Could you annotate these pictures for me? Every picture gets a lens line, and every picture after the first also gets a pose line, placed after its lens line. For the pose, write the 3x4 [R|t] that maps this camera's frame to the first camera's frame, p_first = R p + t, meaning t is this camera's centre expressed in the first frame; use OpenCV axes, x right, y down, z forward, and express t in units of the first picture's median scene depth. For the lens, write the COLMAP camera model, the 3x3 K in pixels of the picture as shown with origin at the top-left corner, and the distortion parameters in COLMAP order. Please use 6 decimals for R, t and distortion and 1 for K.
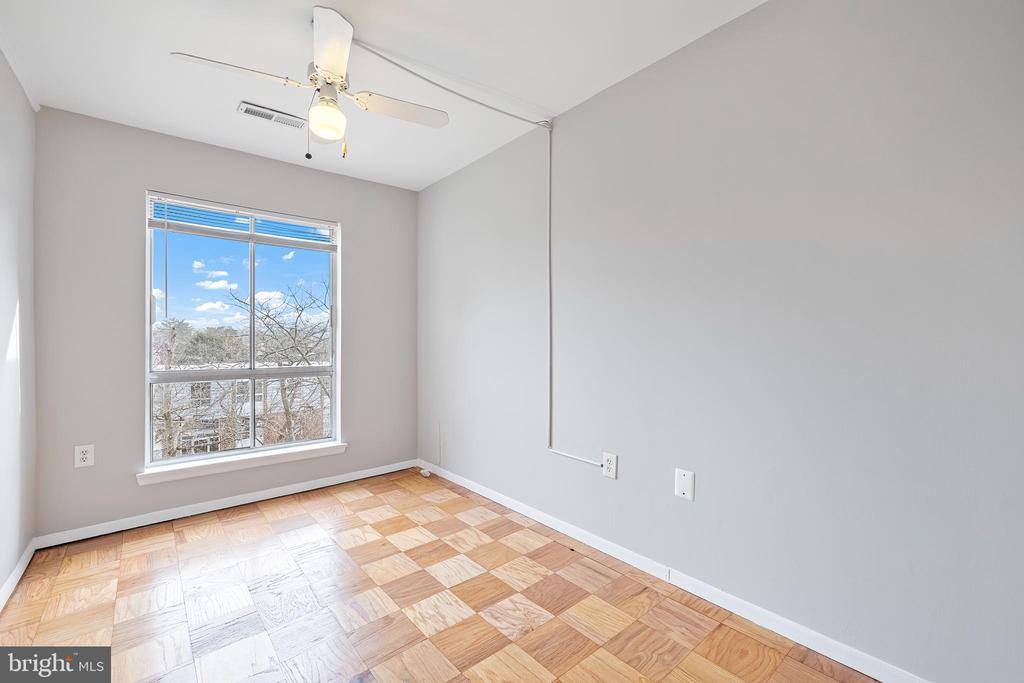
lens RADIAL K [[434.9, 0, 511.1], [0, 434.9, 343.0], [0, 0, 1]] dist [0.004064, 0.000308]
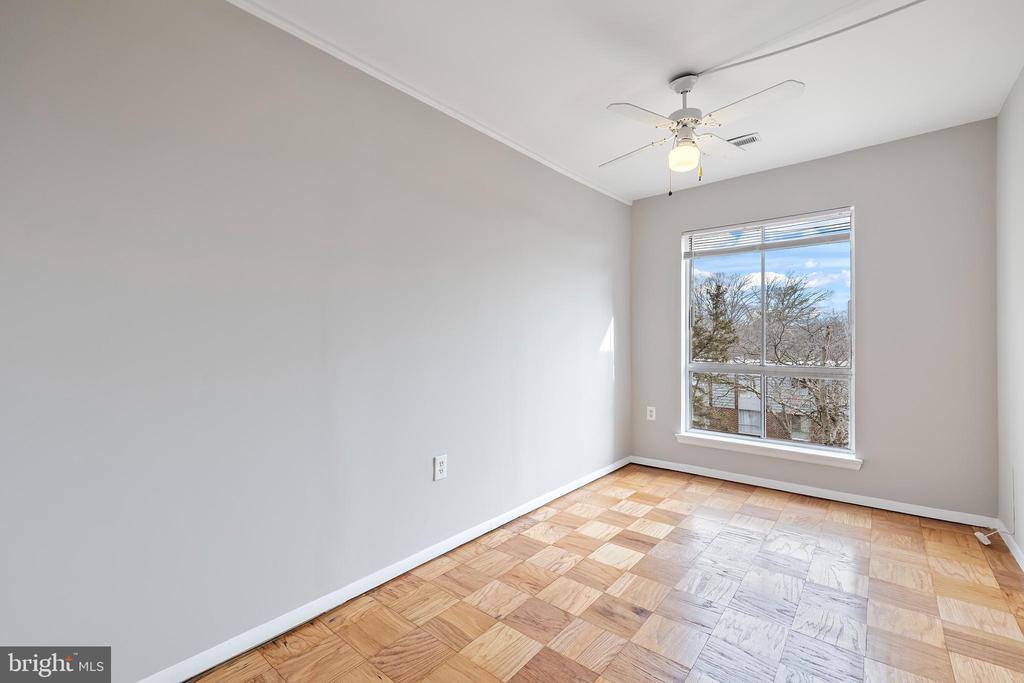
lens RADIAL K [[434.9, 0, 514.6], [0, 434.9, 340.0], [0, 0, 1]] dist [0.004064, 0.000308]
pose [[0.178519, 0.004947, -0.983924, 0.439335], [-0.004384, 0.999981, 0.004232, -0.009620], [0.983927, 0.003558, 0.178537, 0.219108]]
